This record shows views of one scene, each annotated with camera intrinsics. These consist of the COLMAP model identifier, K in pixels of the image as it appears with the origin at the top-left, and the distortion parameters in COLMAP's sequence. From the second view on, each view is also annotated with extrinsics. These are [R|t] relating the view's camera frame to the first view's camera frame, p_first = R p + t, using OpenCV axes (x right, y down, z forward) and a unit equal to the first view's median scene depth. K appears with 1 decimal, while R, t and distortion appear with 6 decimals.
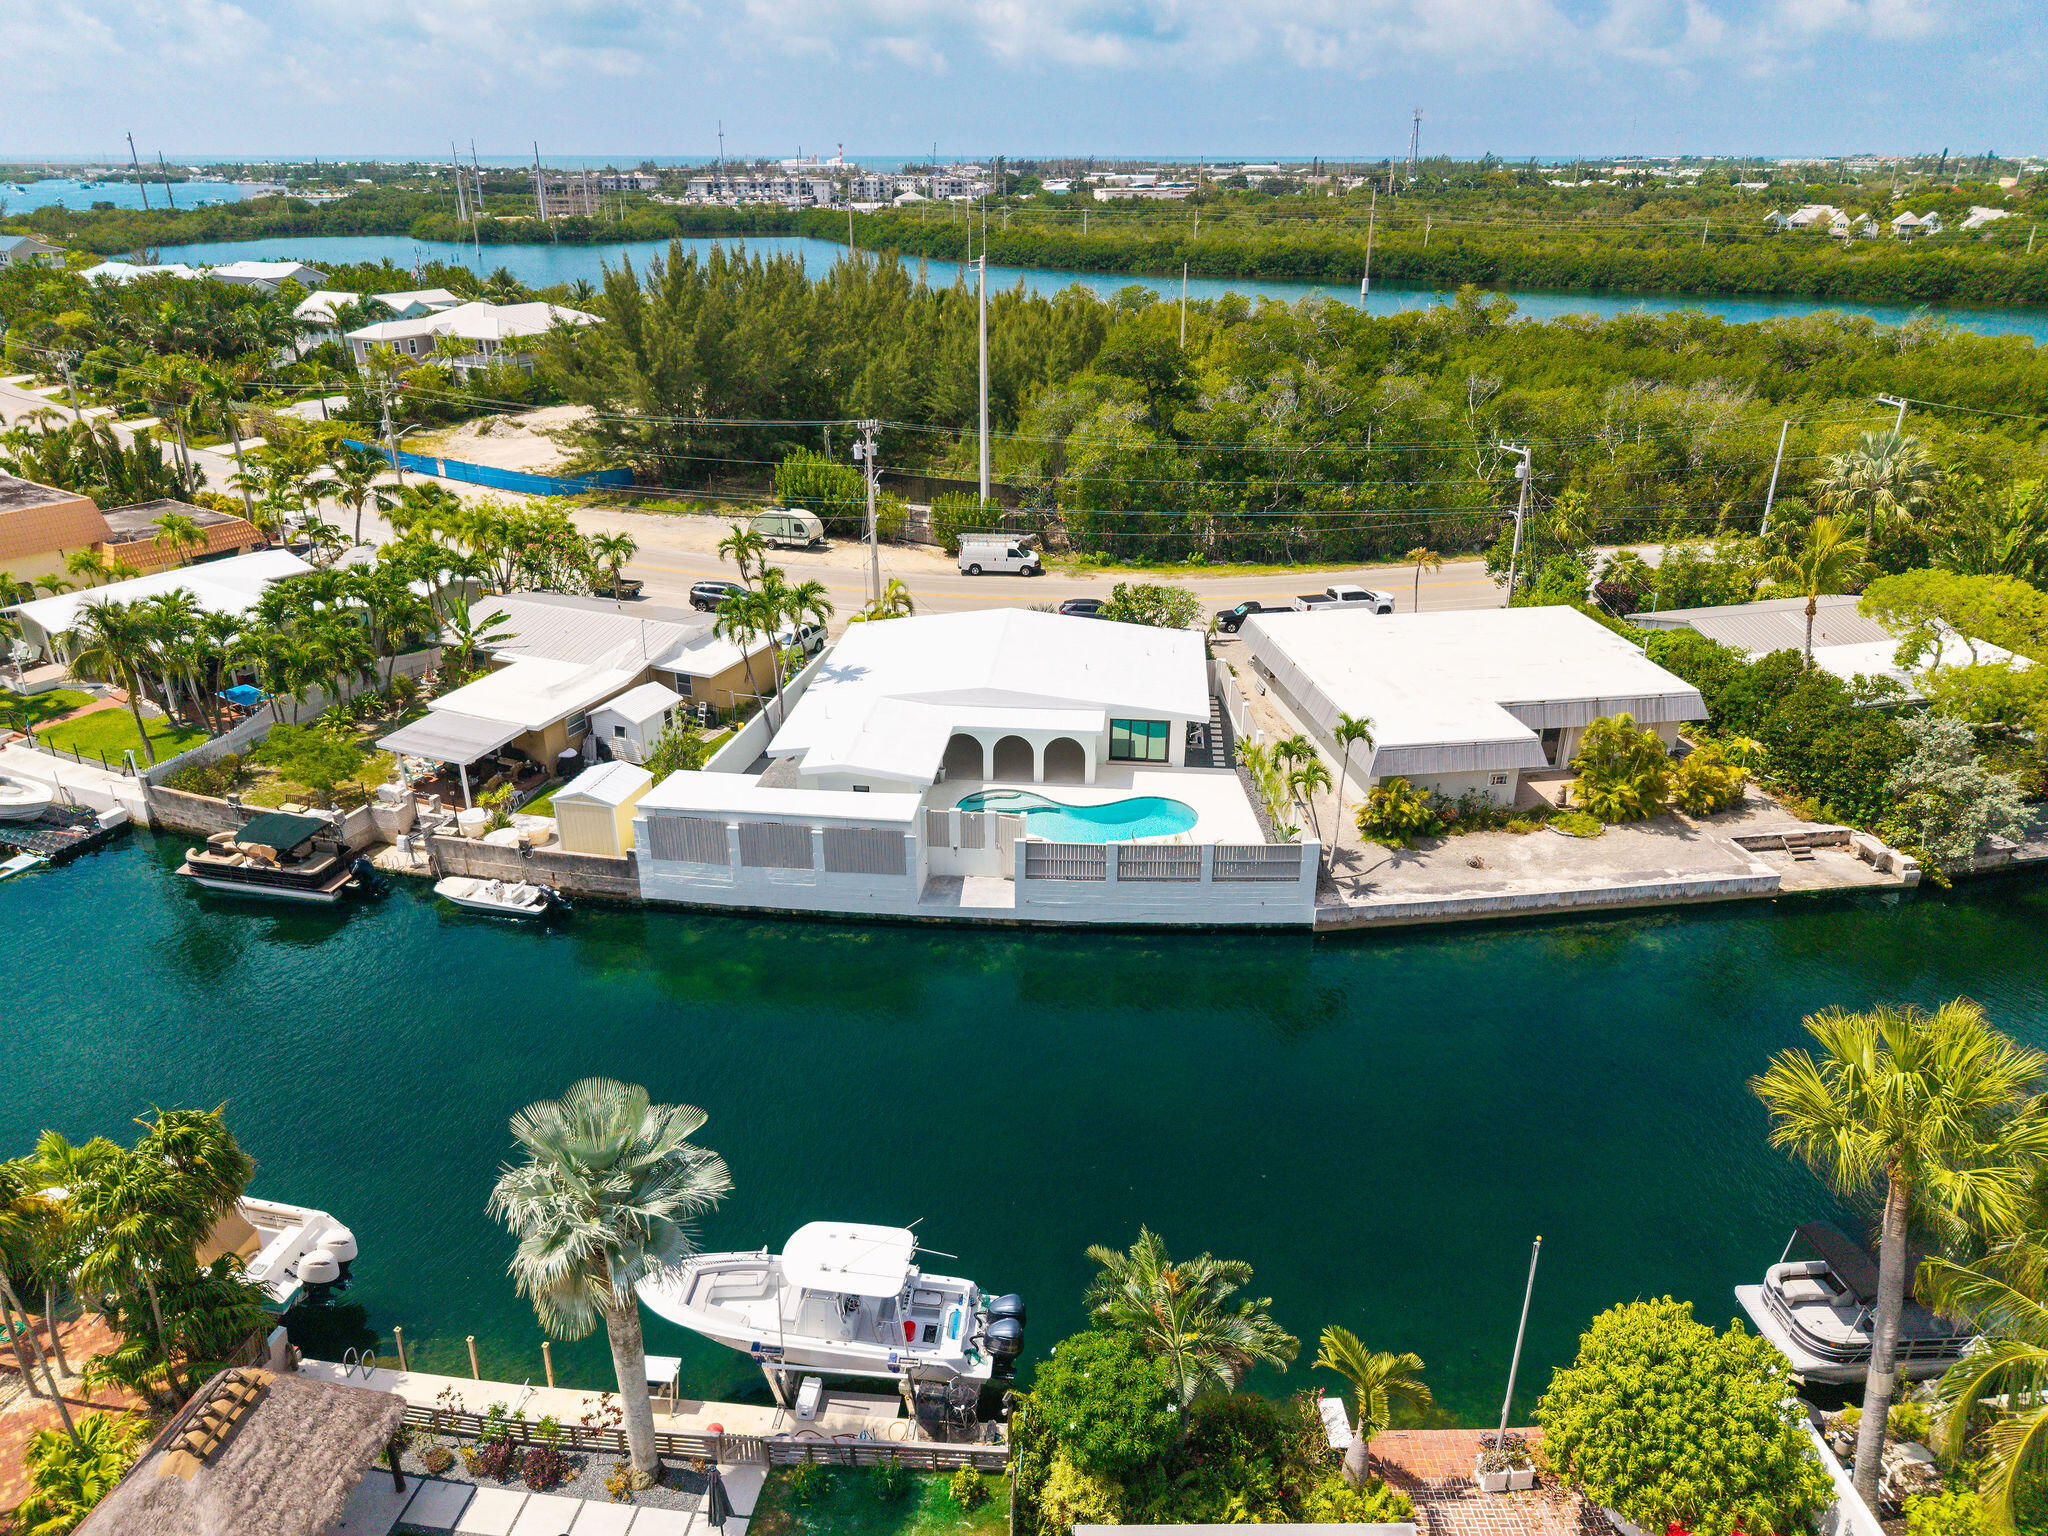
lens RADIAL K [[1368.9, 0, 1015.2], [0, 1368.9, 735.5], [0, 0, 1]] dist [0.087041, -0.114409]
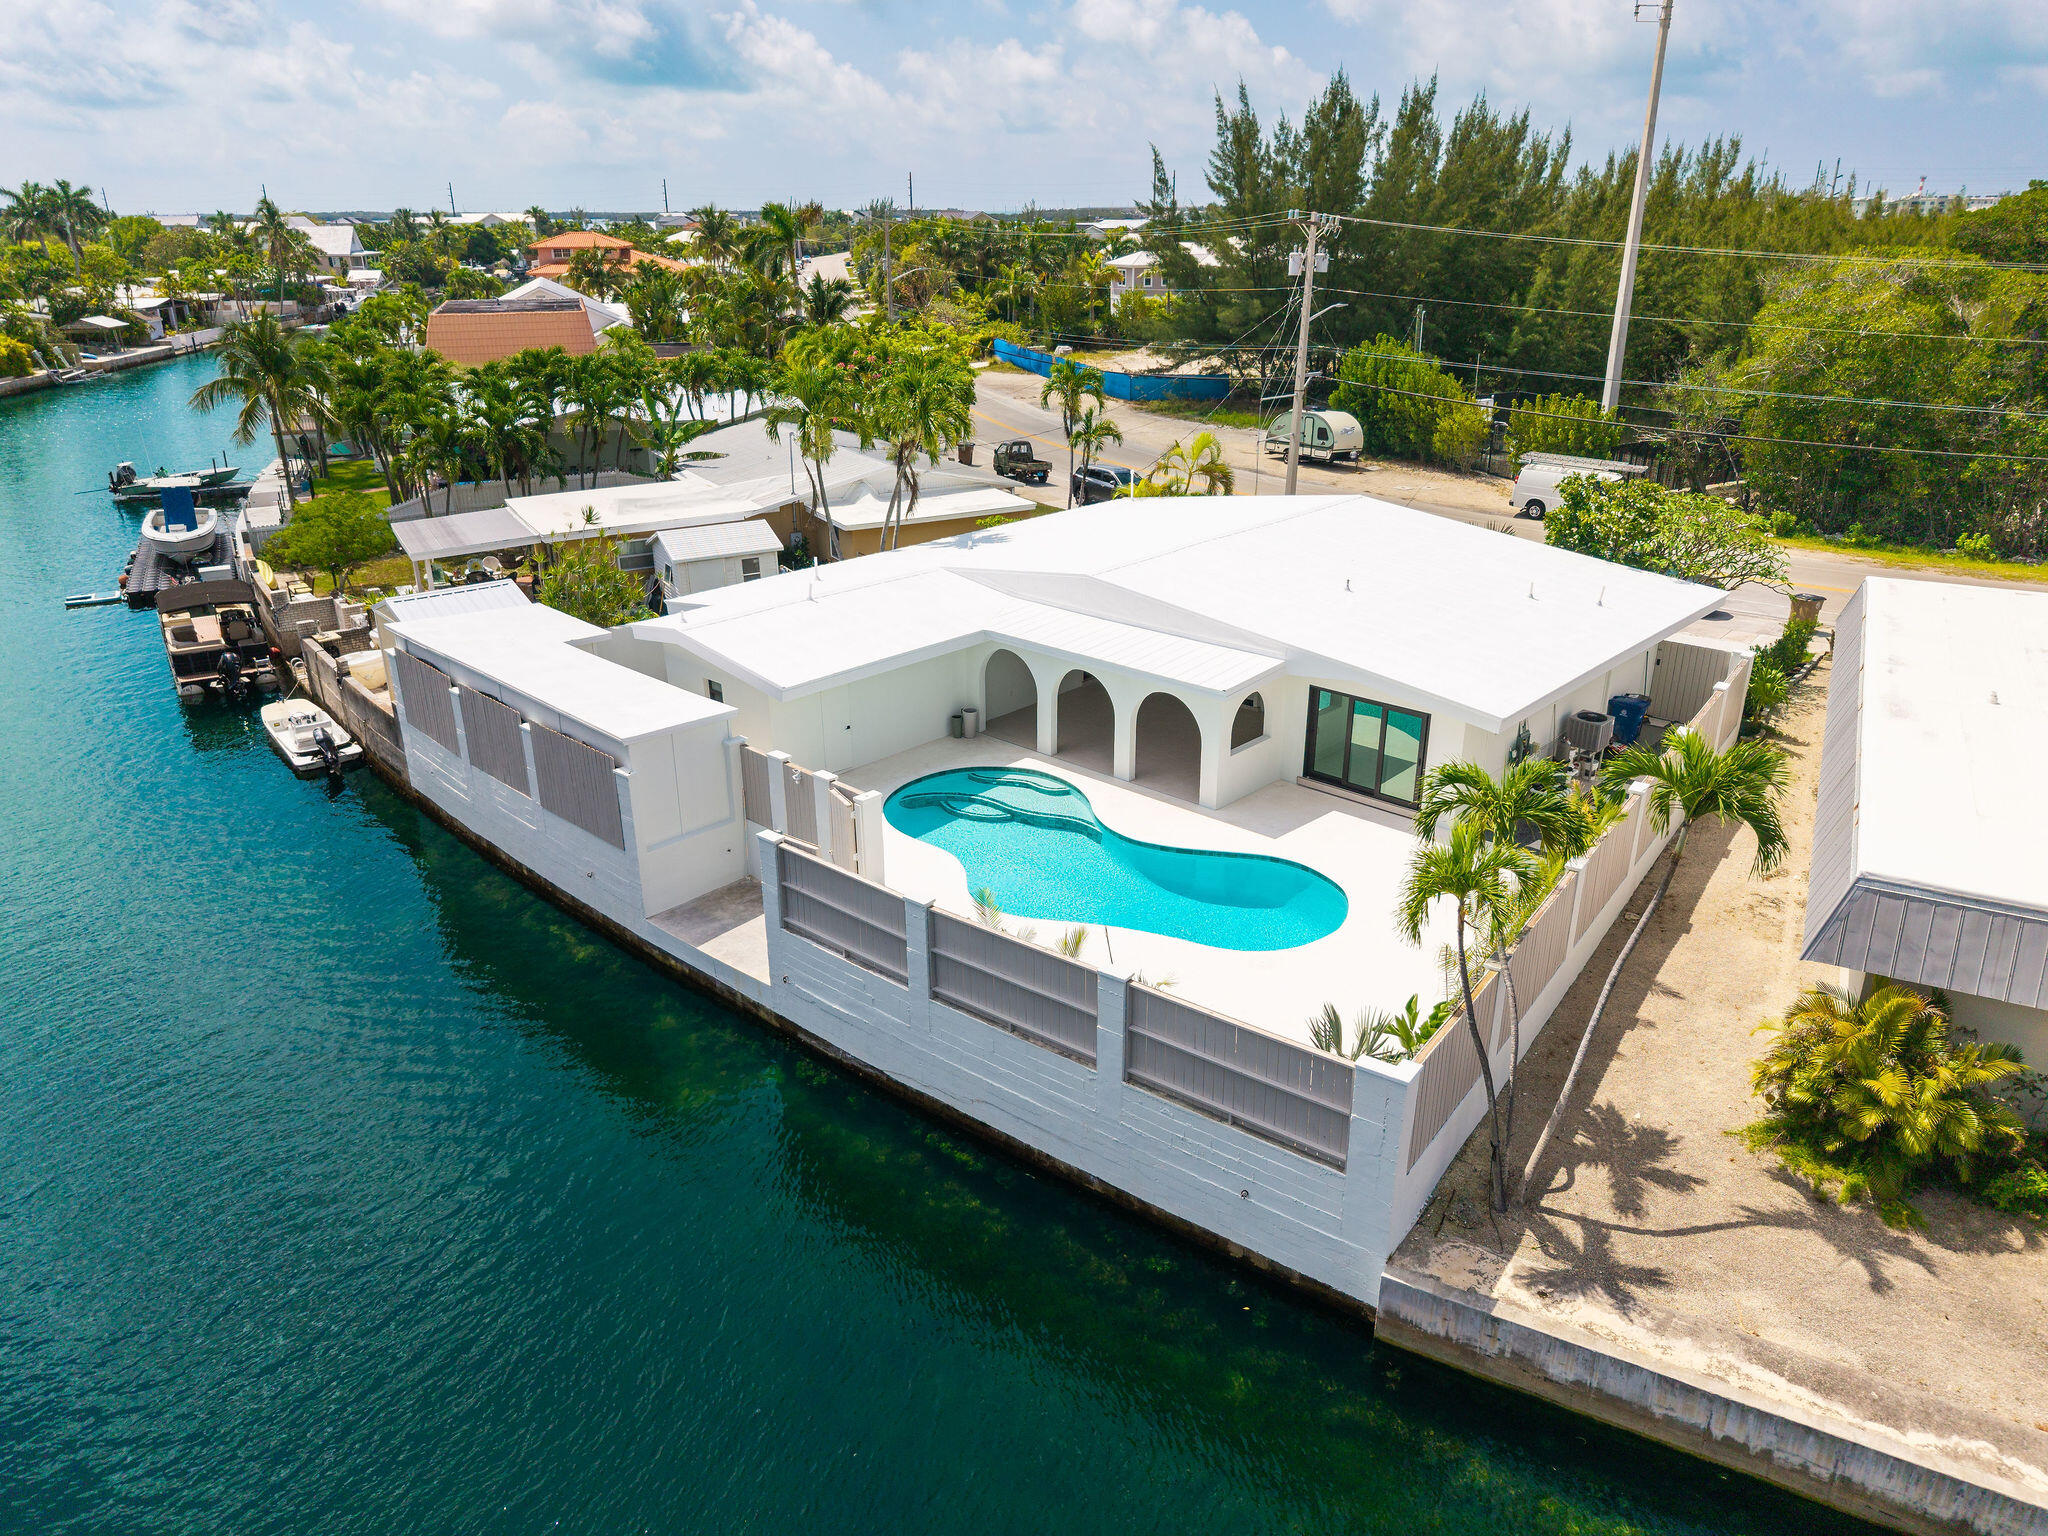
lens RADIAL K [[1393.8, 0, 1018.6], [0, 1393.8, 727.5], [0, 0, 1]] dist [0.004100, -0.000884]
pose [[0.792194, 0.207659, -0.573852, 0.292434], [-0.227089, 0.973107, 0.038643, 0.006095], [0.566444, 0.099703, 0.818046, 0.622351]]
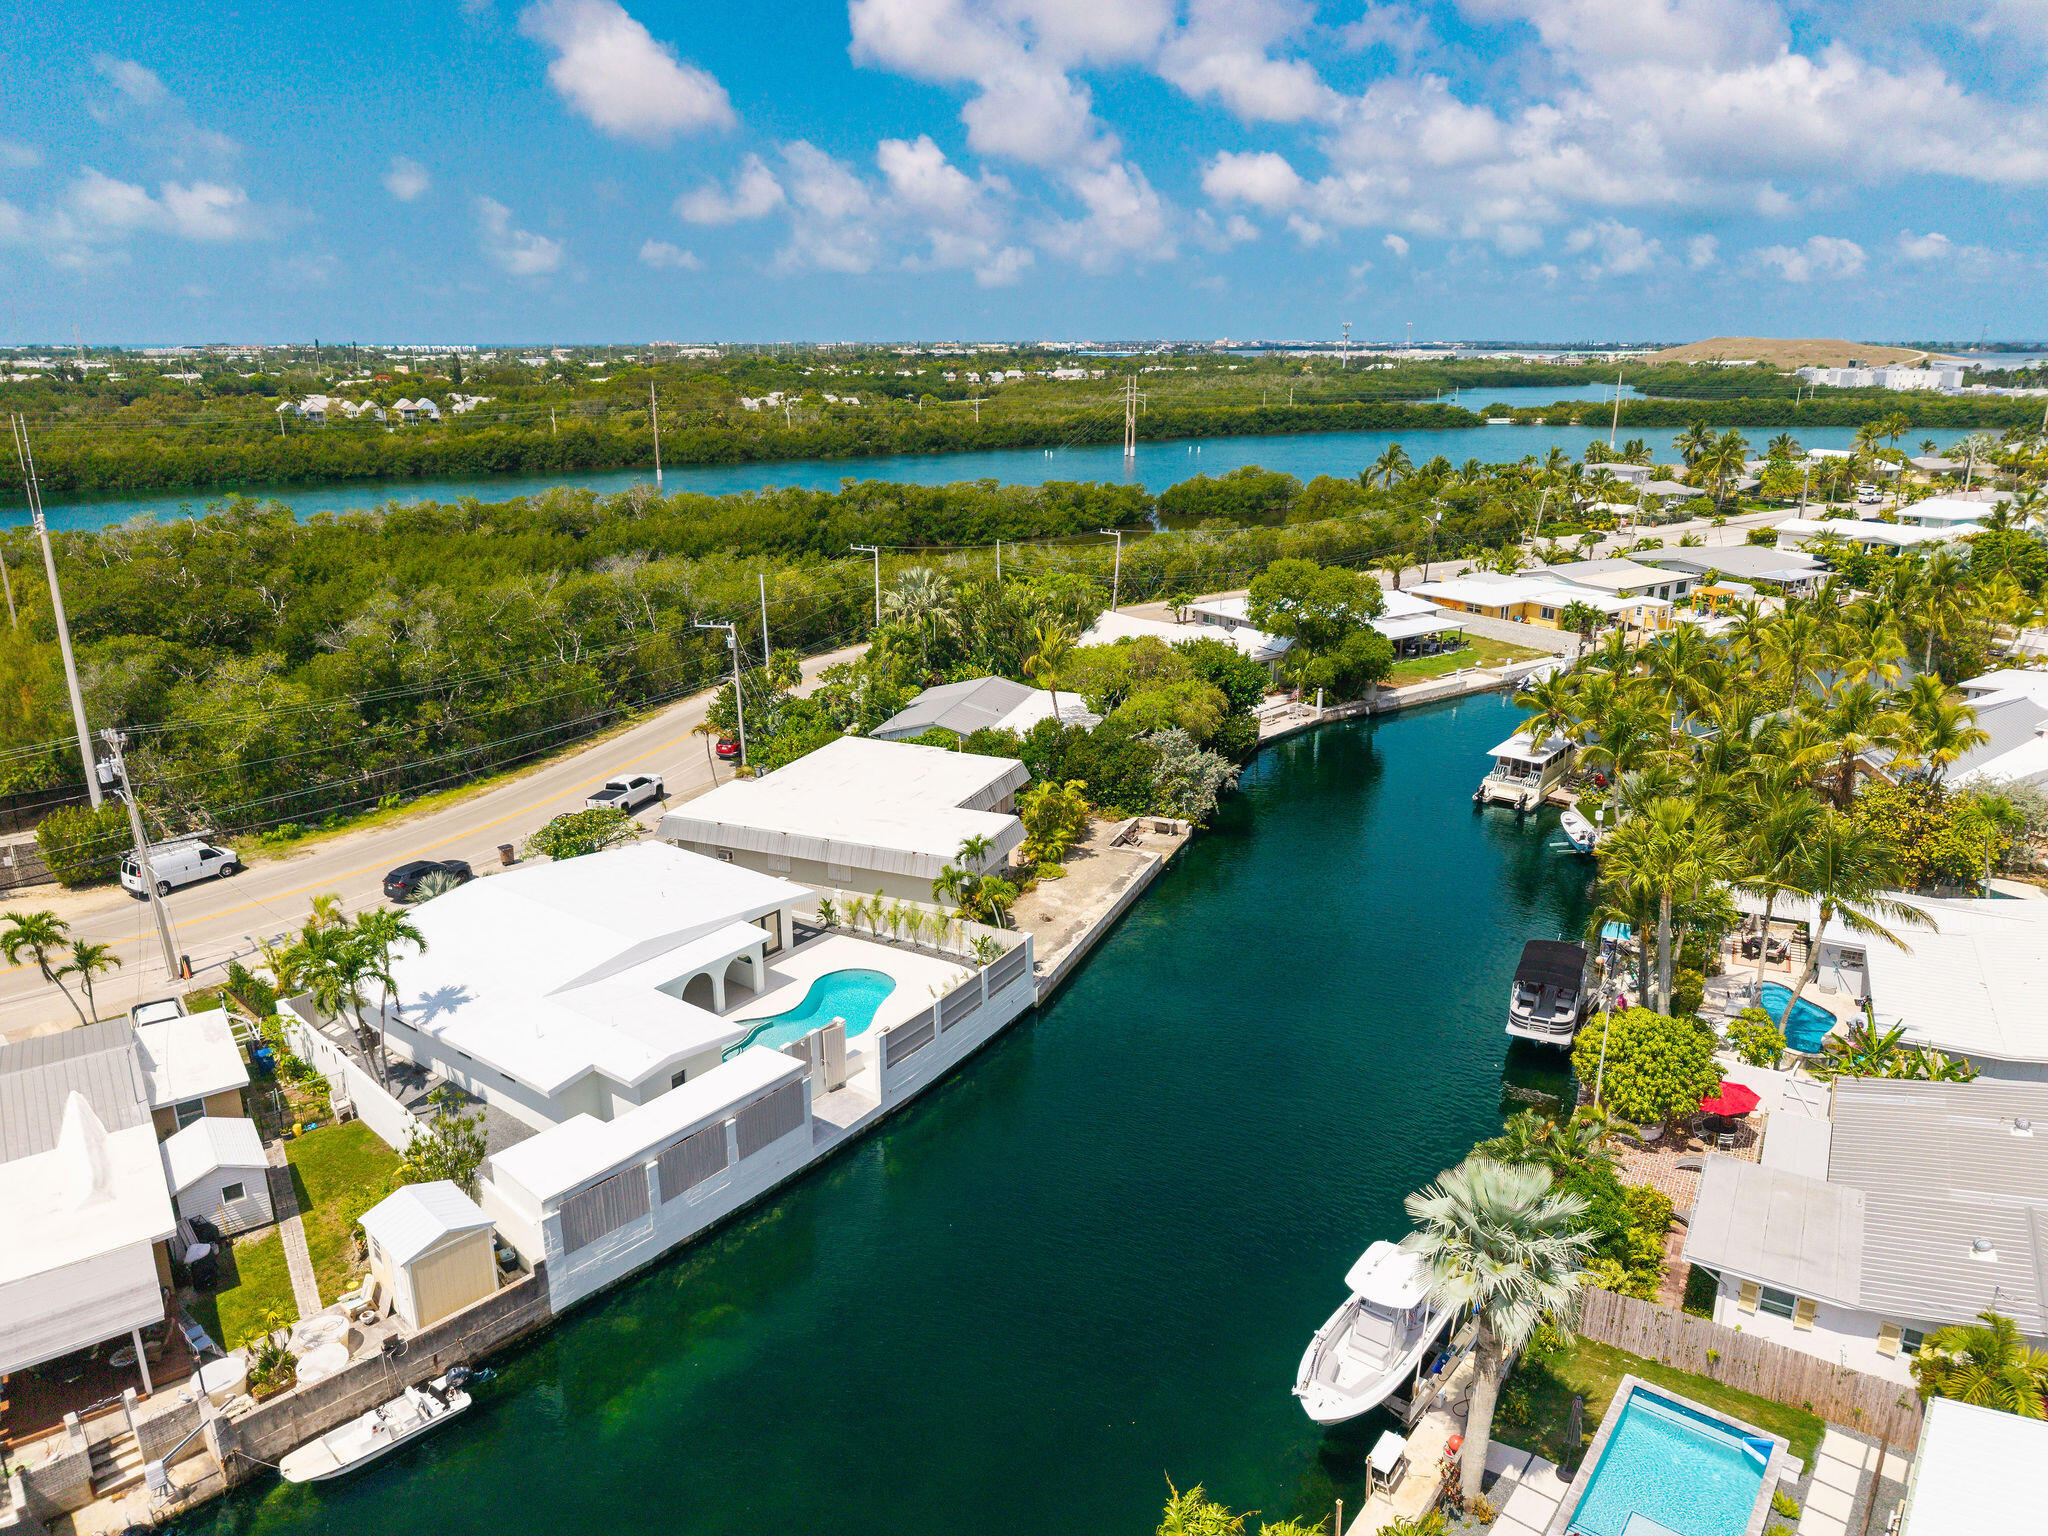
lens RADIAL K [[1368.9, 0, 1015.2], [0, 1368.9, 735.5], [0, 0, 1]] dist [0.087041, -0.114409]
pose [[0.526879, -0.232817, 0.817432, -0.685532], [0.330373, 0.942222, 0.055416, -0.148462], [-0.783104, 0.240860, 0.573353, 0.245555]]
